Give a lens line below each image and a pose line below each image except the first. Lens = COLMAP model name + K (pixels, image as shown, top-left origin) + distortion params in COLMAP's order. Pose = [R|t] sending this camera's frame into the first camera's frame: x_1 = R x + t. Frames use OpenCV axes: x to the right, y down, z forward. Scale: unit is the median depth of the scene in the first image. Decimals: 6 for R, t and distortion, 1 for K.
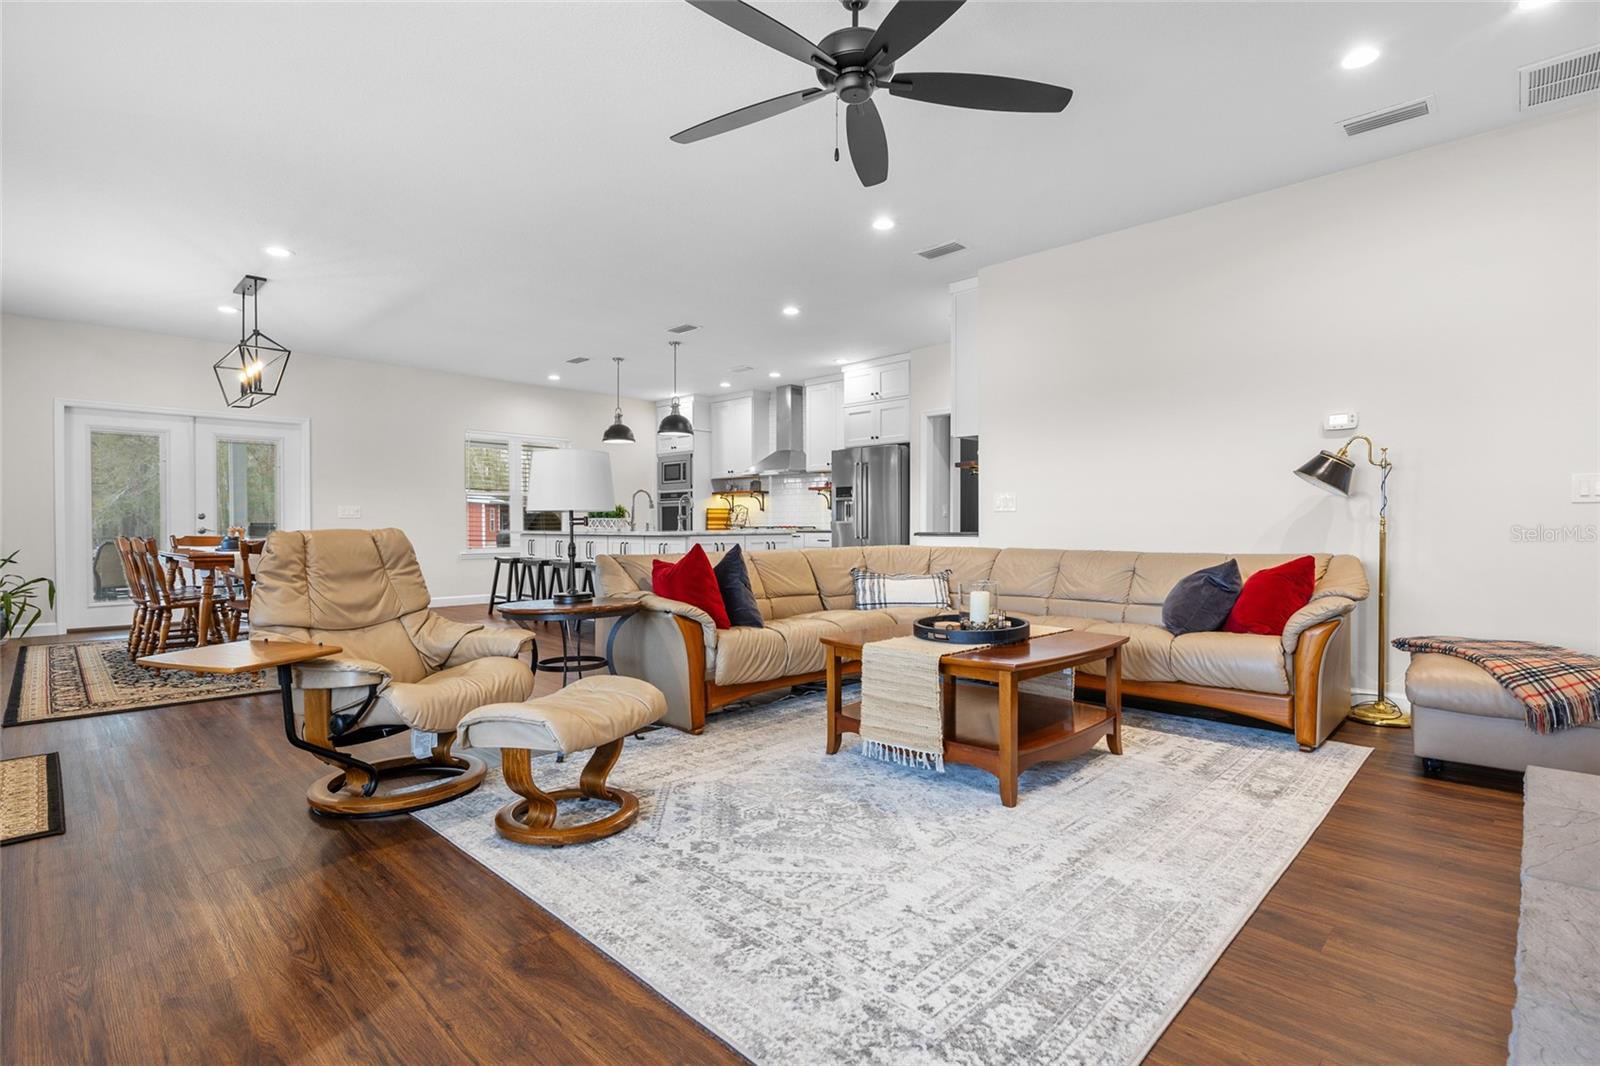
lens RADIAL K [[760.5, 0, 800.0], [0, 760.5, 533.0], [0, 0, 1]] dist [-0.004394, -0.001338]
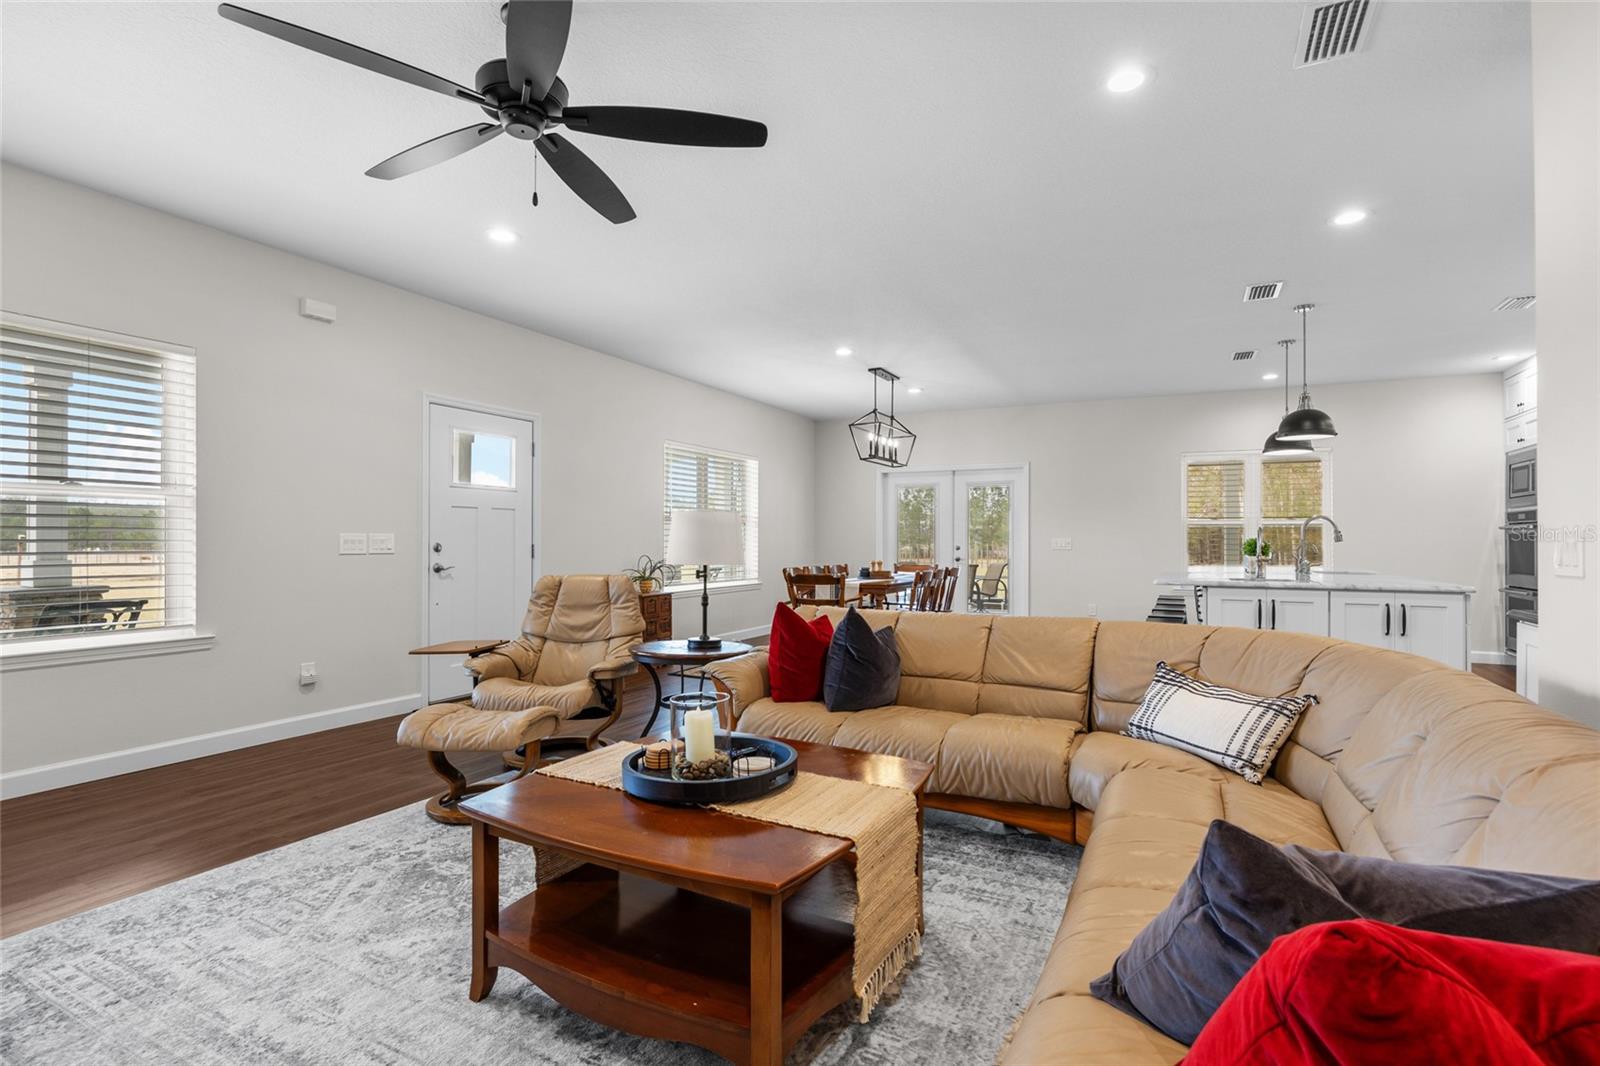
lens RADIAL K [[760.5, 0, 800.0], [0, 760.5, 533.0], [0, 0, 1]] dist [-0.004394, -0.001338]
pose [[0.301680, -0.006576, -0.953387, 1.197567], [-0.014161, 0.999835, -0.011377, -0.096543], [0.953304, 0.016934, 0.301537, 1.192168]]
